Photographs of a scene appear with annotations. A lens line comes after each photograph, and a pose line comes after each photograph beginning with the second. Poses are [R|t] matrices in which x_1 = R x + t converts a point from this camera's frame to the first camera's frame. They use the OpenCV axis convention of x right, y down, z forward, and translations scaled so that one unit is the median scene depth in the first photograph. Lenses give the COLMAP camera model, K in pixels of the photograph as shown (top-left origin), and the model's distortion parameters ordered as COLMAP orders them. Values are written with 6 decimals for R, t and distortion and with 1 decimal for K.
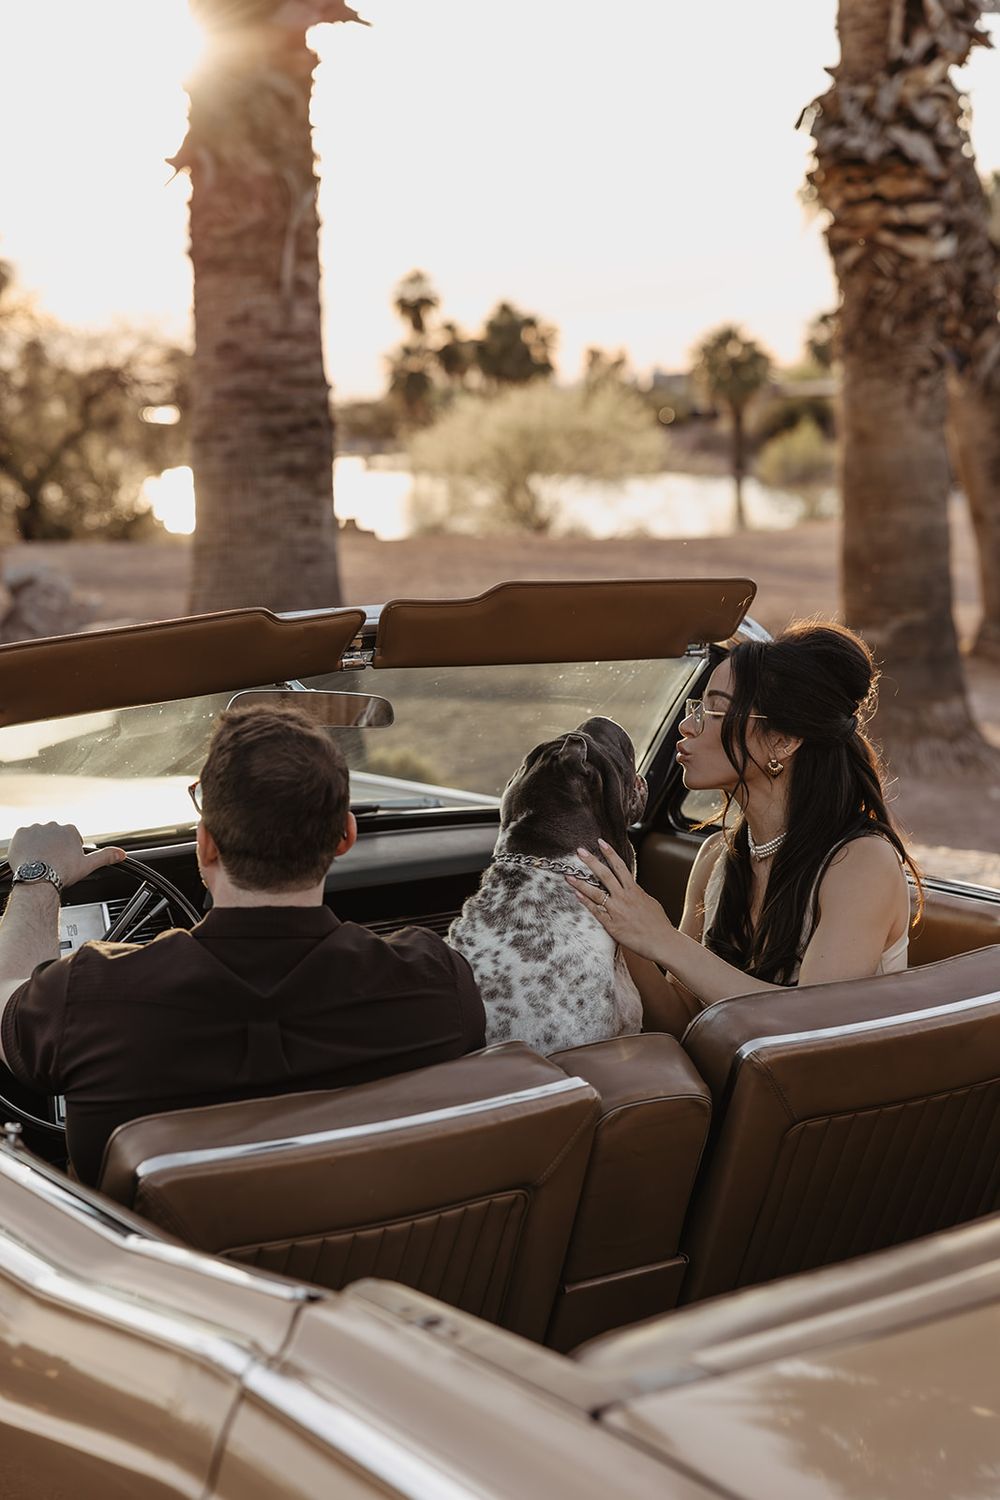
lens RADIAL K [[2346.8, 0, 500.0], [0, 2346.8, 750.0], [0, 0, 1]] dist [-0.024126, -0.076445]
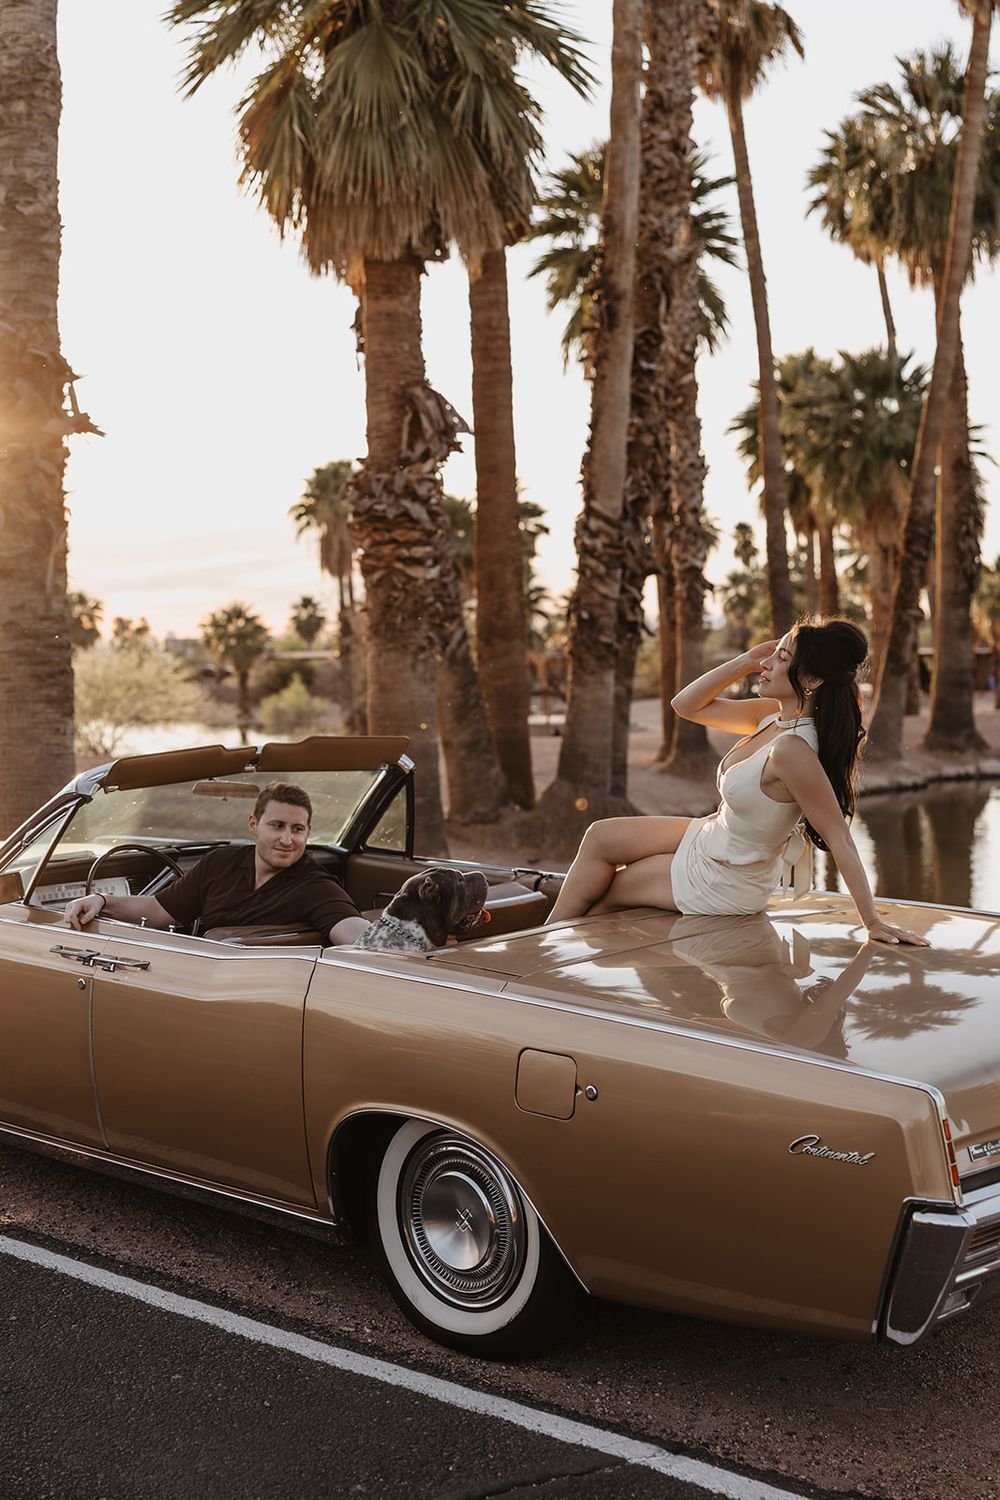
lens RADIAL K [[1991.6, 0, 500.0], [0, 1991.6, 750.0], [0, 0, 1]] dist [0.011203, -0.014959]
pose [[0.970711, 0.012583, 0.239921, -0.095792], [0.012462, 0.994646, -0.102583, 0.049786], [-0.239927, 0.102569, 0.965357, -0.332023]]
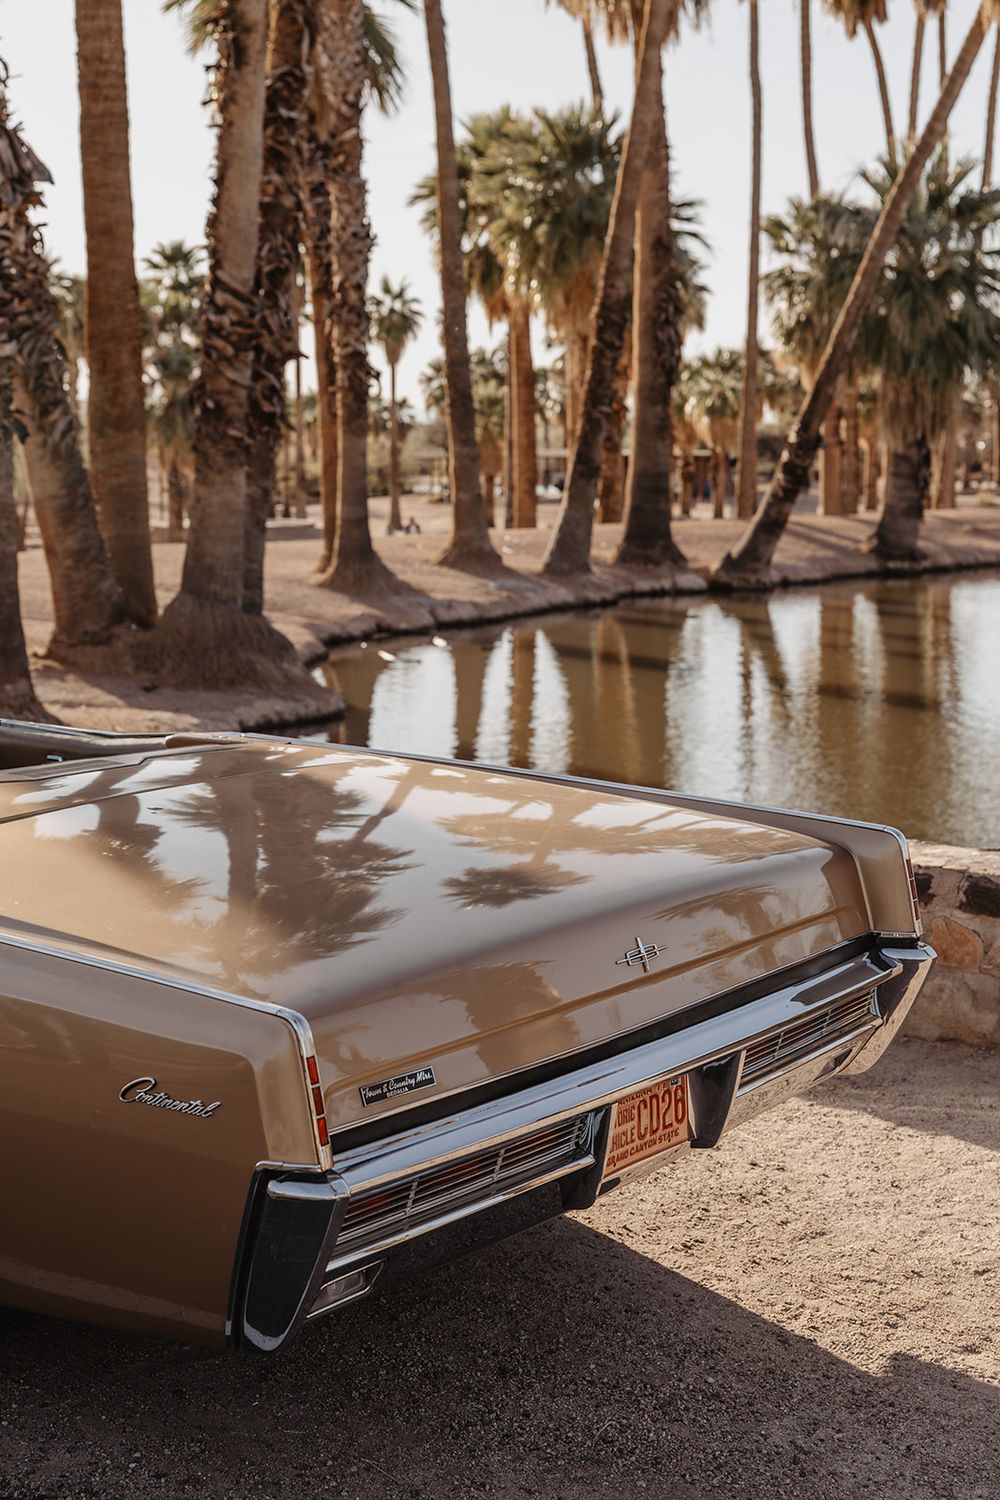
lens RADIAL K [[2210.5, 0, 500.0], [0, 2210.5, 750.0], [0, 0, 1]] dist [0.003225, 0.028274]
pose [[0.923616, -0.013010, 0.383098, -0.043223], [0.020040, 0.999696, -0.014366, 0.044400], [-0.382795, 0.020946, 0.923596, -0.301206]]
